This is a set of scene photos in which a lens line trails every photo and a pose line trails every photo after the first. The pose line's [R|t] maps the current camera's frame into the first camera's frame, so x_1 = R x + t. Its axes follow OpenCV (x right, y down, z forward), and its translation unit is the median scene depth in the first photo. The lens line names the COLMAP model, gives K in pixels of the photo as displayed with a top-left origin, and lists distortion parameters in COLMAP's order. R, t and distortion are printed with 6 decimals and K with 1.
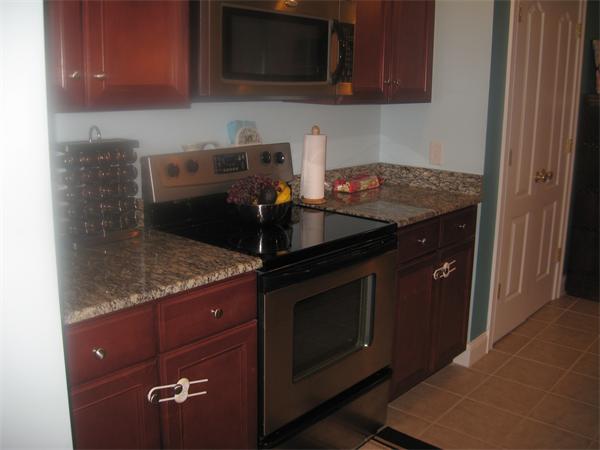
lens RADIAL K [[623.5, 0, 301.4], [0, 623.5, 213.9], [0, 0, 1]] dist [-0.110367, 0.004052]
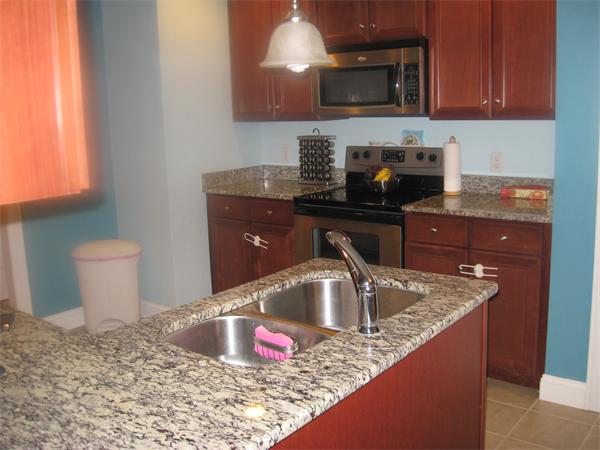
lens RADIAL K [[623.5, 0, 301.4], [0, 623.5, 213.9], [0, 0, 1]] dist [-0.110367, 0.004052]
pose [[0.038966, 0.152299, -0.987566, 1.373947], [-0.174466, 0.974173, 0.143349, -0.116544], [0.983892, 0.166710, 0.064531, 0.643702]]
